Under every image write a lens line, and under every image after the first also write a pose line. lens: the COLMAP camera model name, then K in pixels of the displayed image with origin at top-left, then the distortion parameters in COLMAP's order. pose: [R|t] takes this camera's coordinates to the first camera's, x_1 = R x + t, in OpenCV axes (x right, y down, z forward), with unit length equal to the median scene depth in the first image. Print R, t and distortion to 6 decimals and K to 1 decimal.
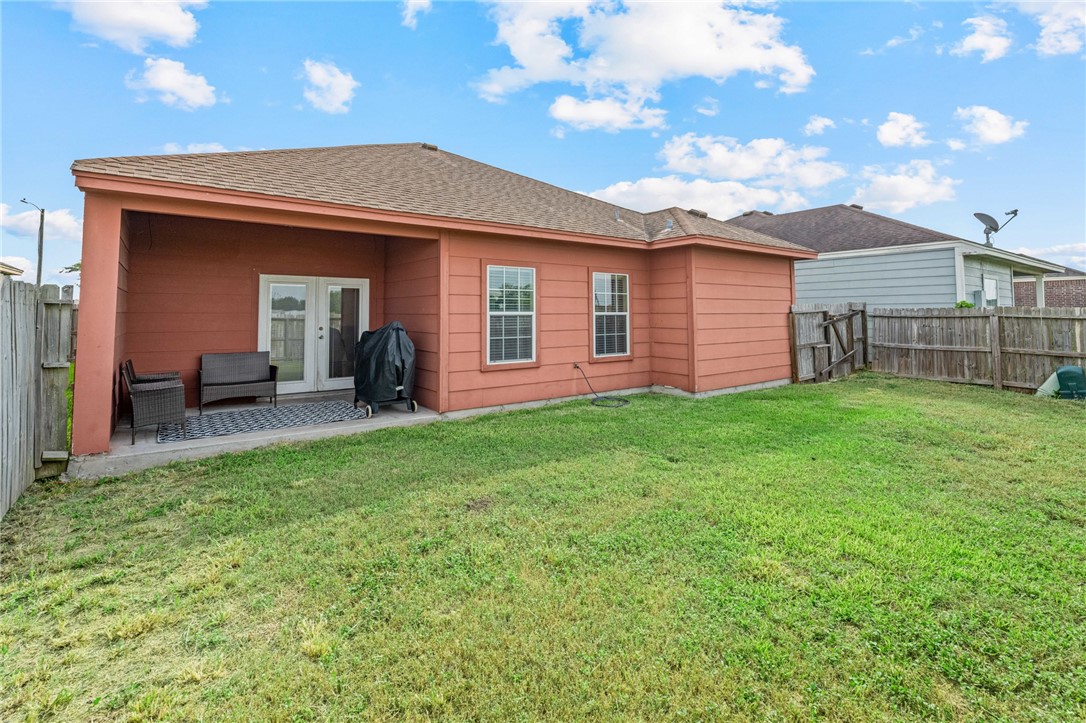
lens RADIAL K [[481.9, 0, 546.0], [0, 481.9, 355.7], [0, 0, 1]] dist [-0.001195, -0.000091]
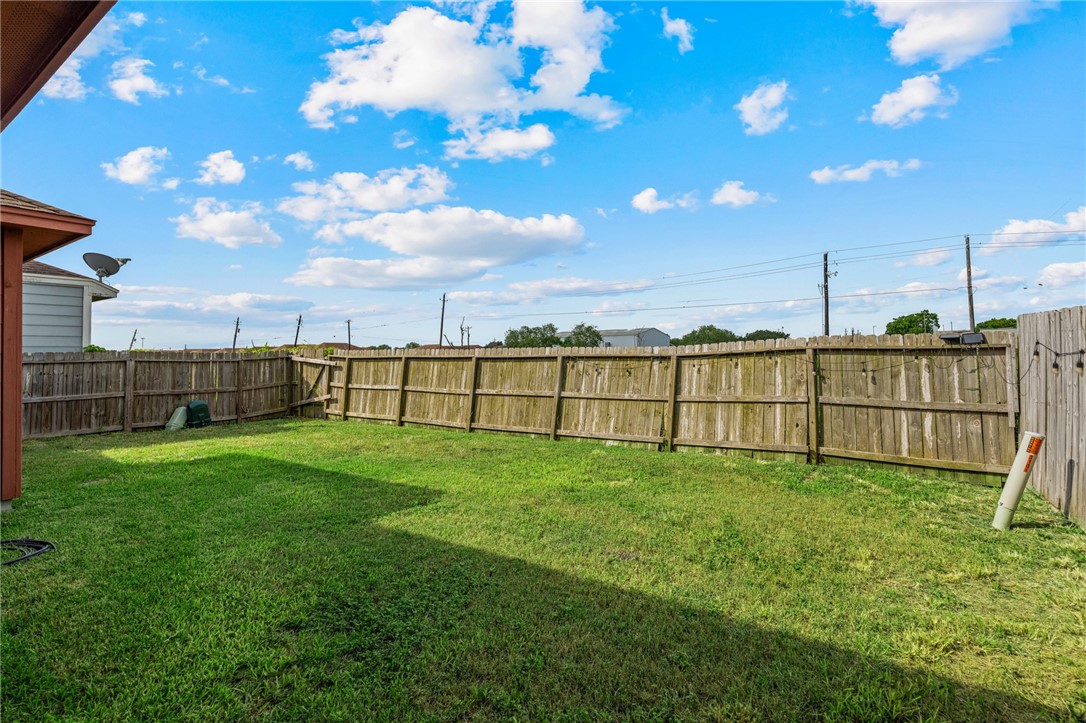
lens RADIAL K [[488.1, 0, 544.8], [0, 488.1, 357.6], [0, 0, 1]] dist [-0.006103, -0.000552]
pose [[-0.354903, 0.001570, 0.934902, -0.325394], [0.093947, 0.994997, 0.033993, -0.039956], [-0.930171, 0.099896, -0.353275, 0.531332]]
